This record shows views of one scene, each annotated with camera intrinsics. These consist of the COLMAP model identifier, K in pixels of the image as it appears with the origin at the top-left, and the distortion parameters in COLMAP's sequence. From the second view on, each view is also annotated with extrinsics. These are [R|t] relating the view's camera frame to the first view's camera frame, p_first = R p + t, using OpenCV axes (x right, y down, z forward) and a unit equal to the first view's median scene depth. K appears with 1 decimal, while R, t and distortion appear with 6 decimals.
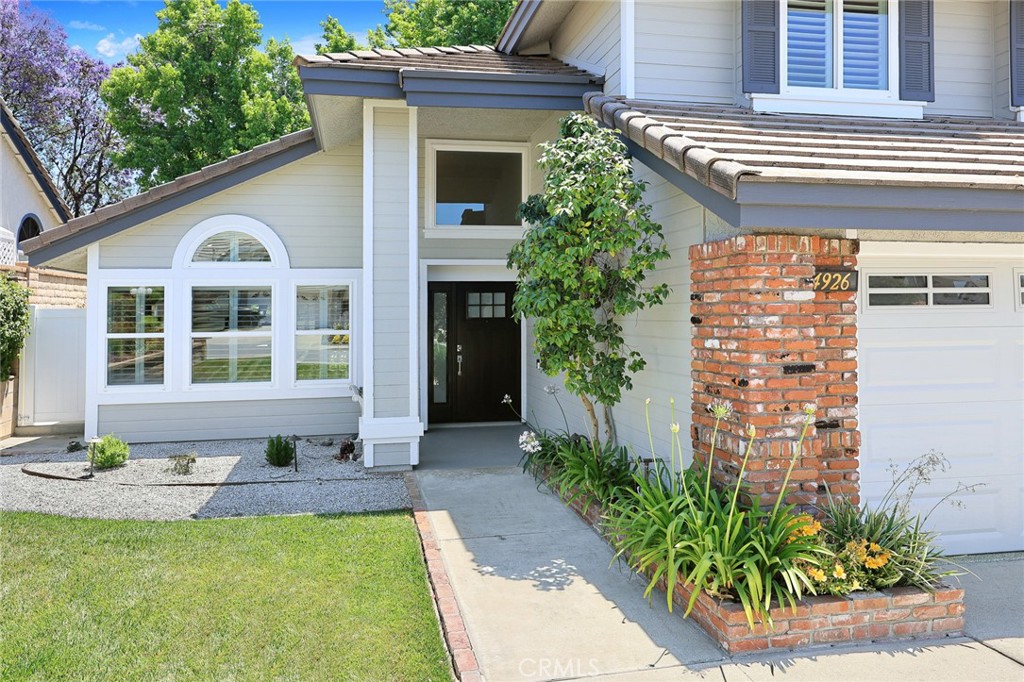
lens RADIAL K [[707.3, 0, 513.9], [0, 707.3, 295.3], [0, 0, 1]] dist [-0.003304, -0.003582]
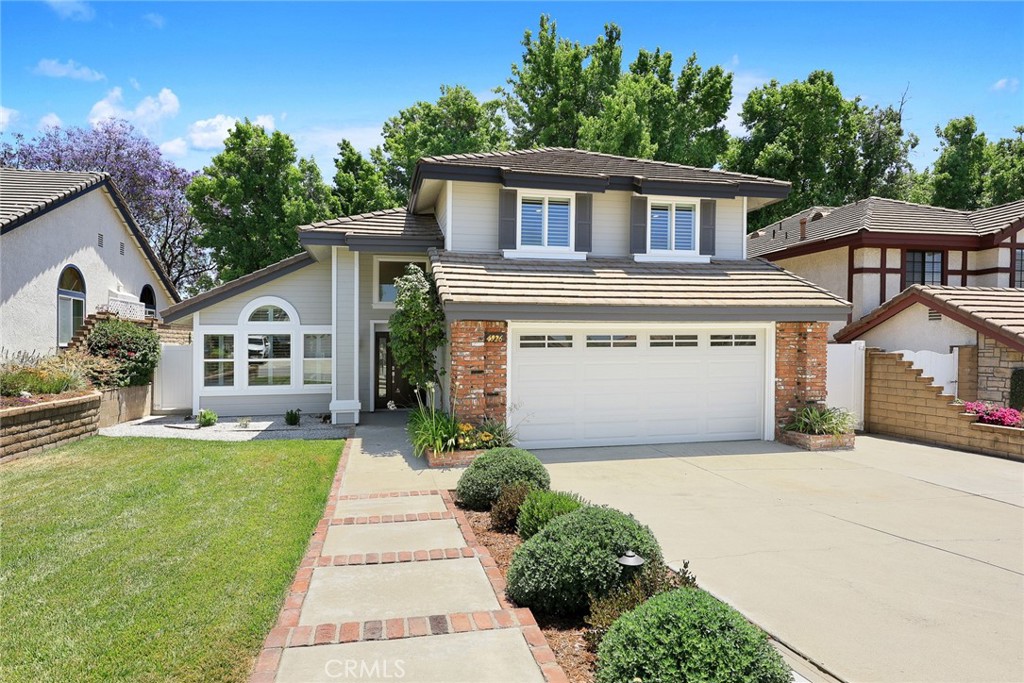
lens RADIAL K [[601.4, 0, 512.0], [0, 601.4, 341.5], [0, 0, 1]] dist [-0.000380, 0.000409]
pose [[0.999854, 0.003432, -0.016714, 0.267120], [-0.003154, 0.999857, 0.016631, -0.021891], [0.016769, -0.016576, 0.999722, -0.576732]]
